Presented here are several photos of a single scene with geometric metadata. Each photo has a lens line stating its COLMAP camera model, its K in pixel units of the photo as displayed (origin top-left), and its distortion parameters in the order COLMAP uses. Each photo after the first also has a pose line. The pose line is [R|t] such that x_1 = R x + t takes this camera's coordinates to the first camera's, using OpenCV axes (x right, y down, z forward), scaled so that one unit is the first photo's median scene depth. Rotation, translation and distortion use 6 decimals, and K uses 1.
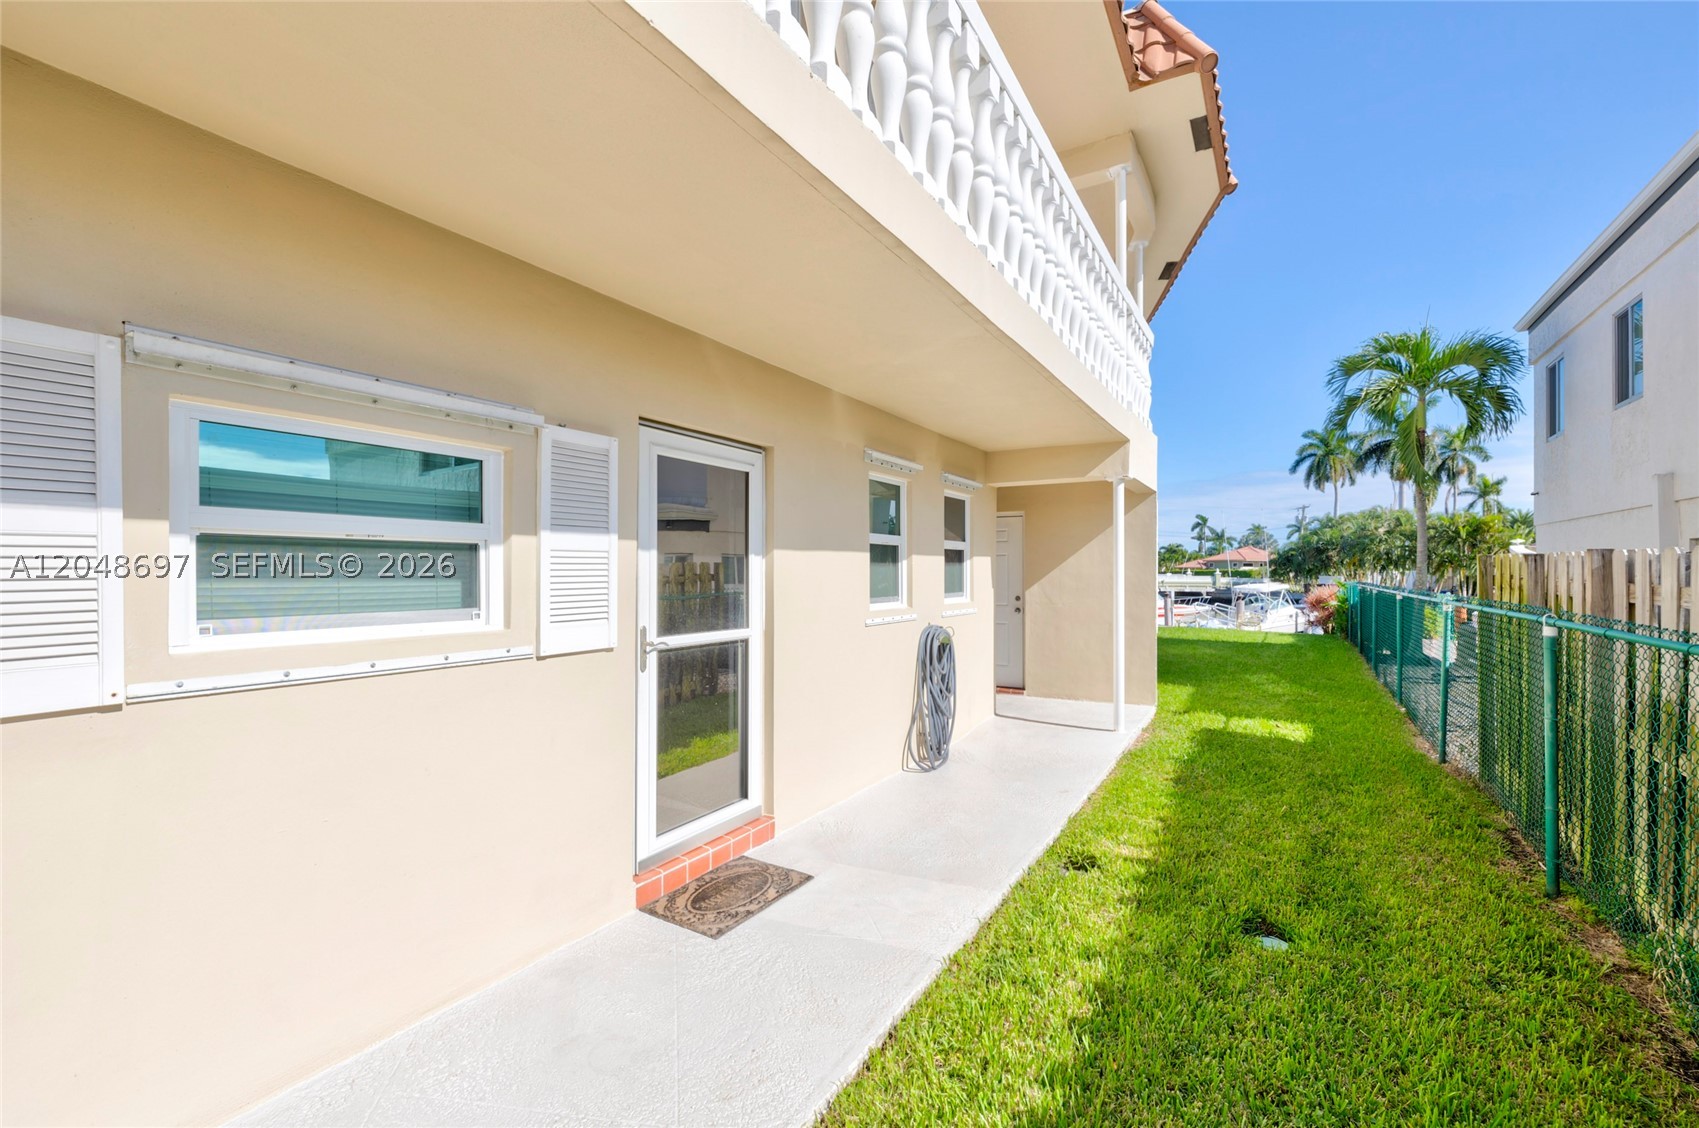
lens RADIAL K [[722.2, 0, 847.9], [0, 722.2, 566.5], [0, 0, 1]] dist [-0.008430, 0.000829]
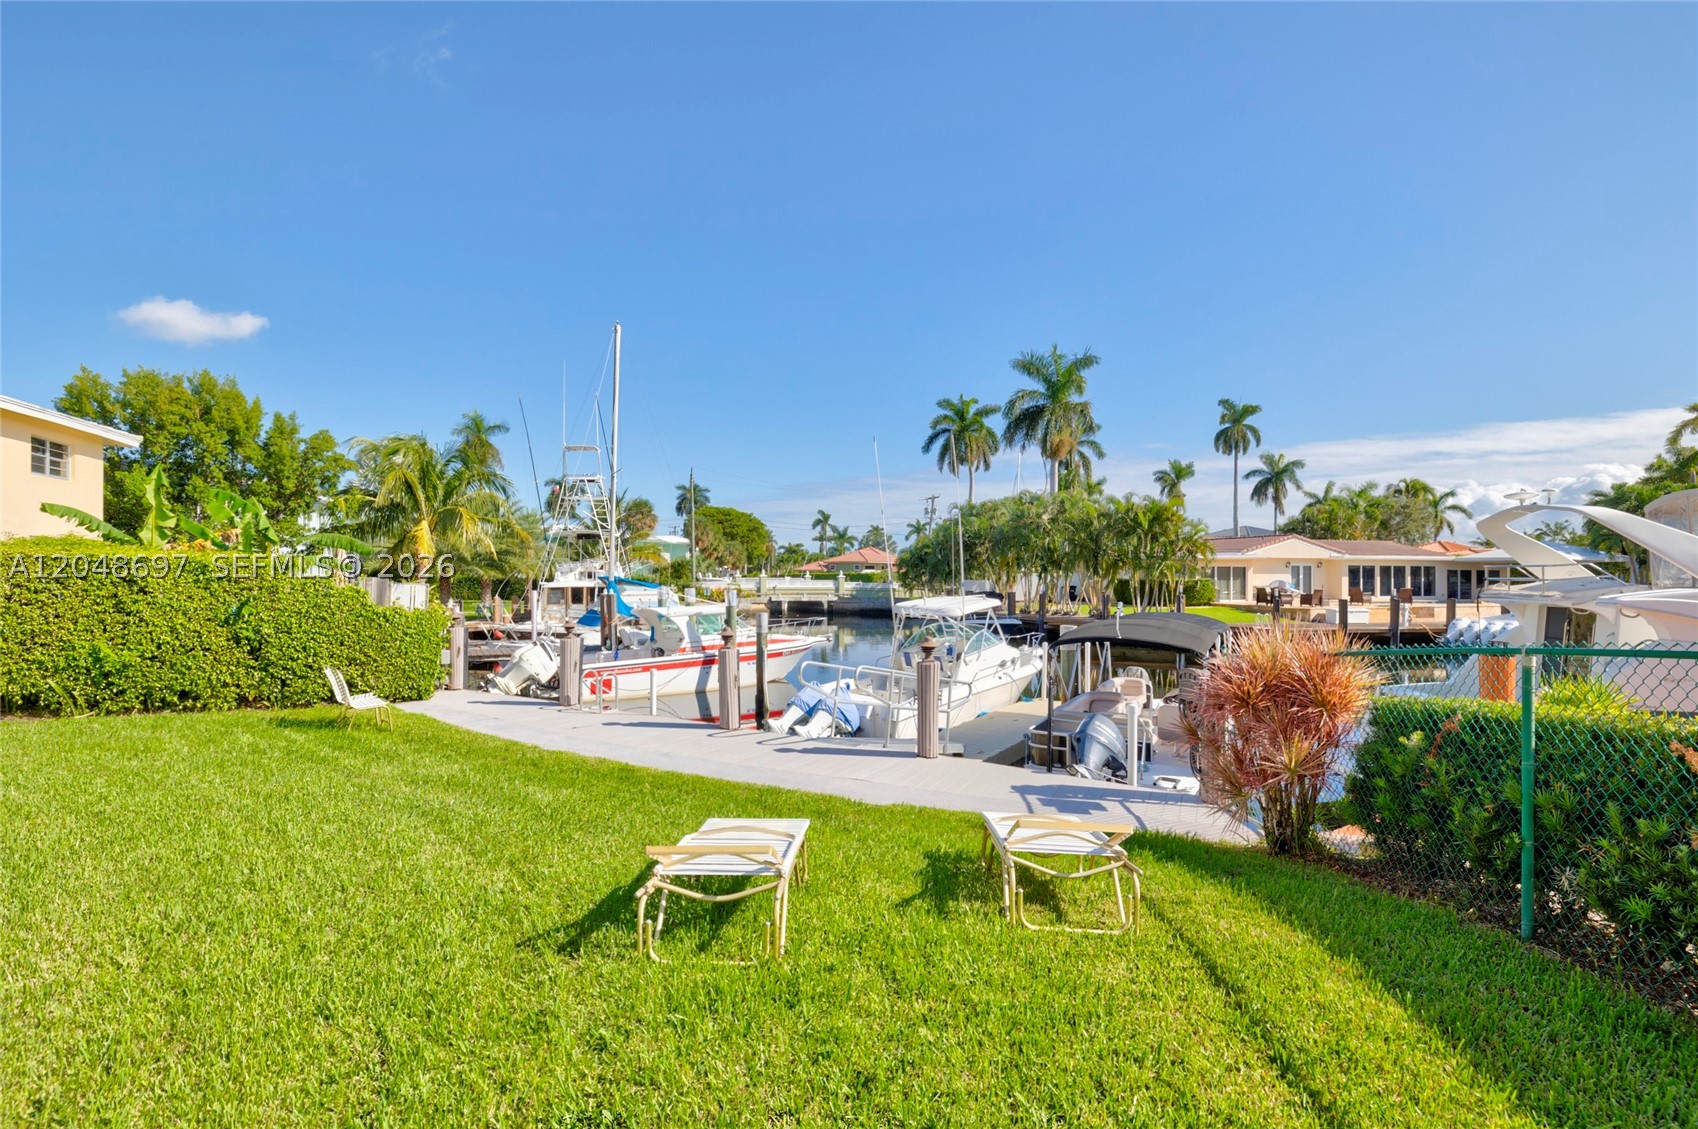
lens RADIAL K [[829.1, 0, 849.0], [0, 829.1, 568.8], [0, 0, 1]] dist [-0.001080, 0.000008]
pose [[0.883371, 0.005036, 0.468647, 0.109740], [-0.004721, 0.999987, -0.001847, 0.002654], [-0.468650, -0.000581, 0.883384, 0.222632]]
